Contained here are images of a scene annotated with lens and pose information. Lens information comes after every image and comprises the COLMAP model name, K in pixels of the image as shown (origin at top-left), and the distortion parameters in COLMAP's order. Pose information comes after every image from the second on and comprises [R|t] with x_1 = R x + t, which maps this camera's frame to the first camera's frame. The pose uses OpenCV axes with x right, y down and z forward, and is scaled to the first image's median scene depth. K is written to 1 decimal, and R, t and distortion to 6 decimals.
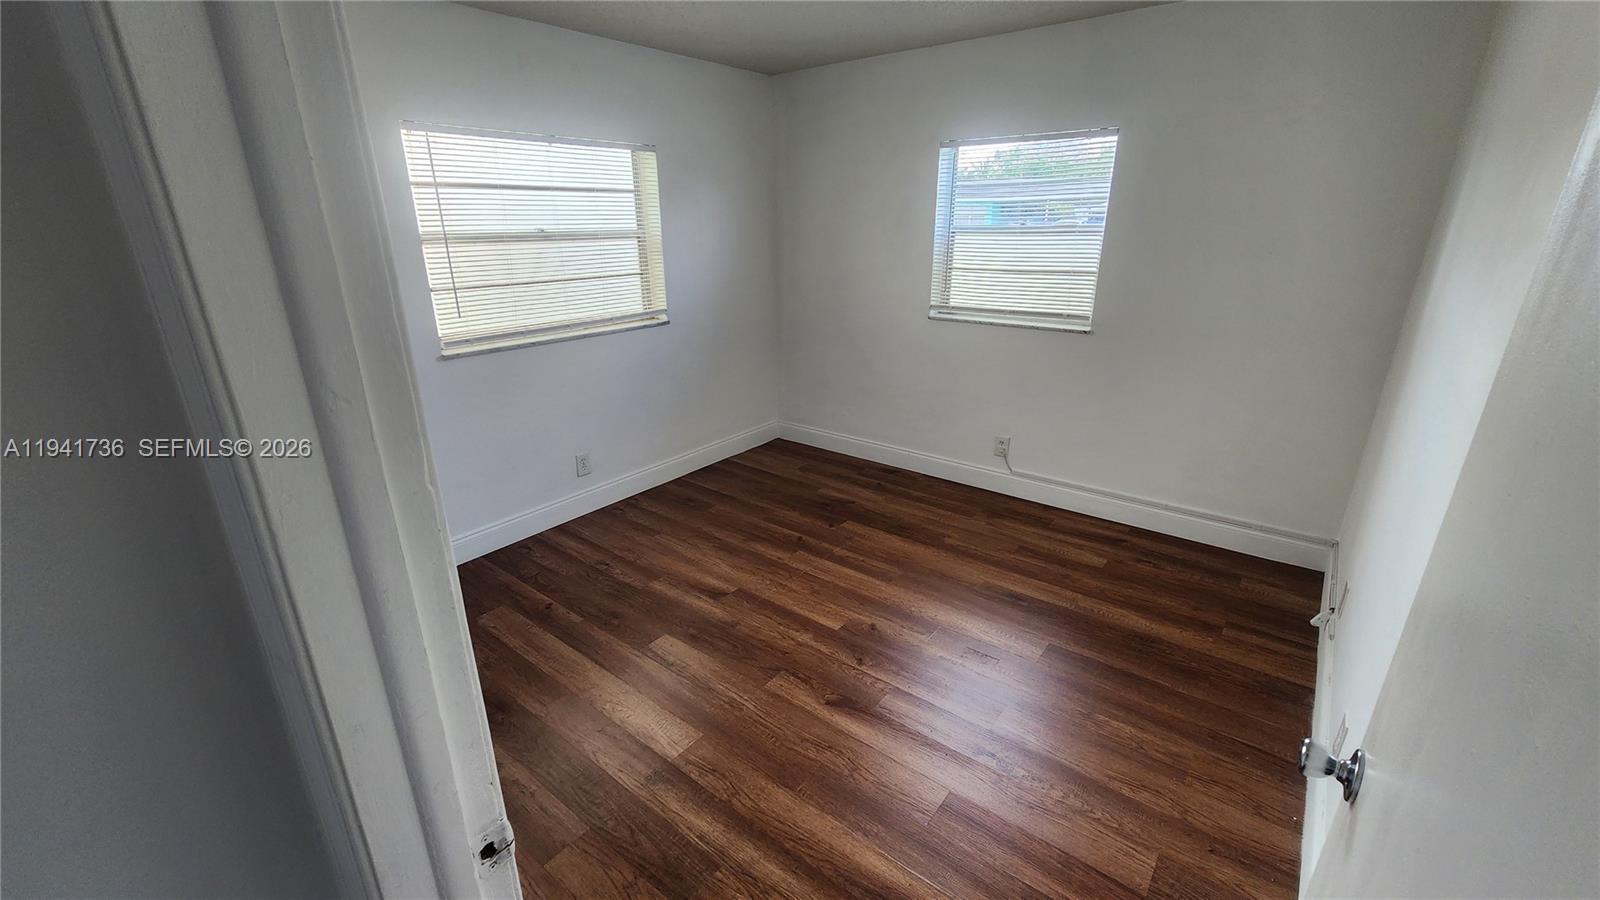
lens RADIAL K [[653.5, 0, 800.0], [0, 653.5, 450.0], [0, 0, 1]] dist [-0.012197, 0.000006]
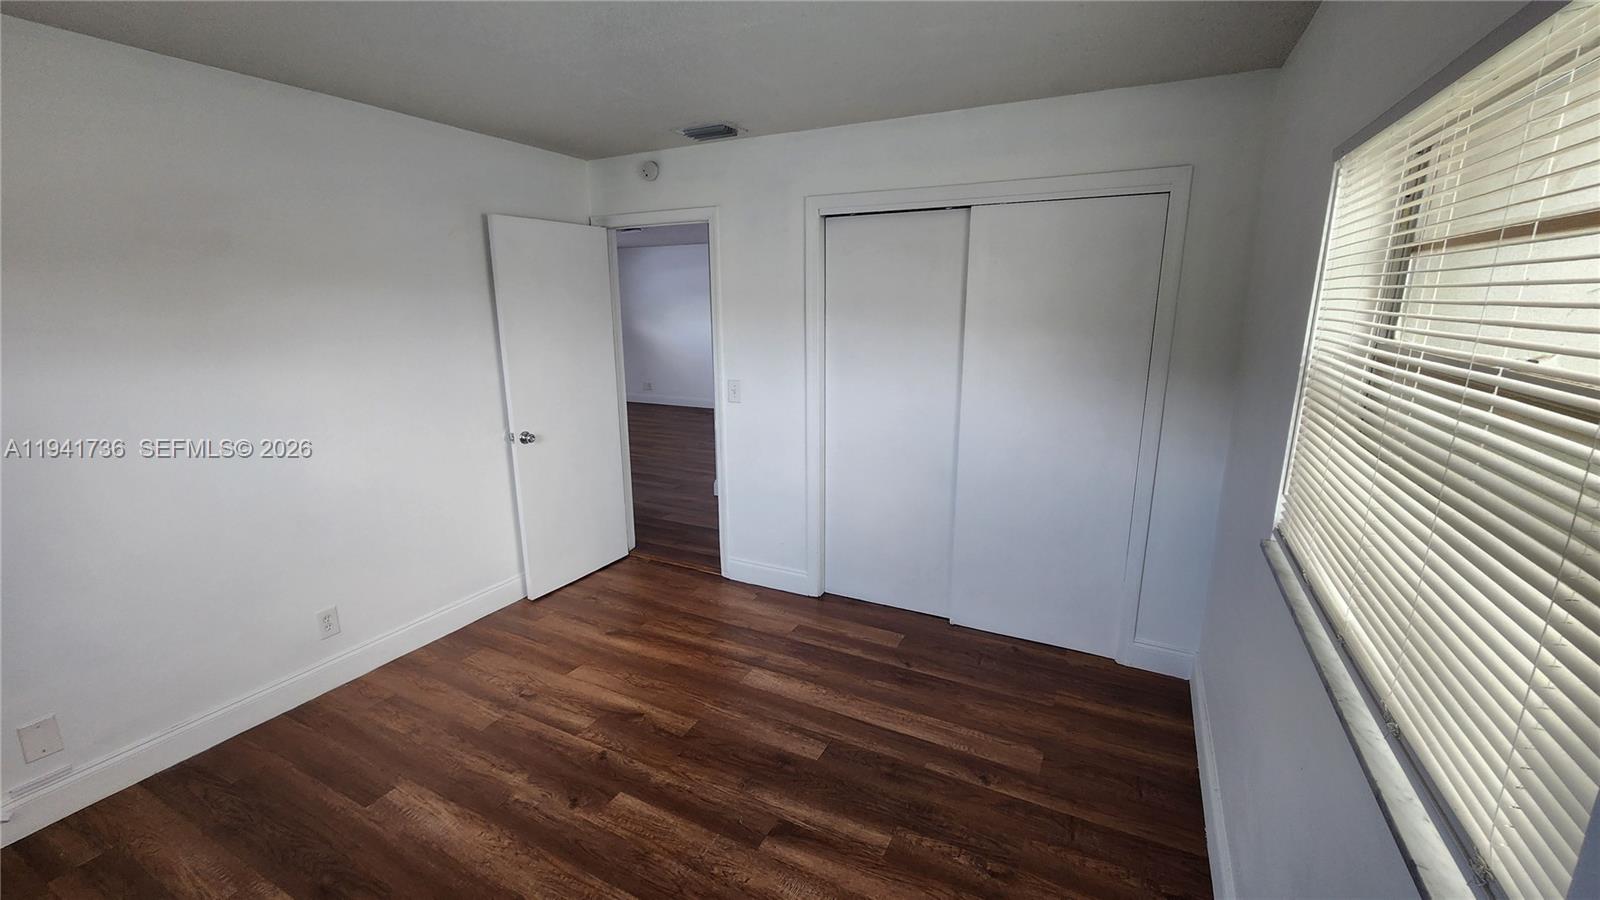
lens RADIAL K [[653.5, 0, 800.0], [0, 653.5, 450.0], [0, 0, 1]] dist [-0.012197, 0.000006]
pose [[-0.981026, 0.053829, -0.186253, -0.038864], [-0.055159, 0.843489, 0.534307, -0.572186], [0.185864, 0.534443, -0.824515, 1.547608]]
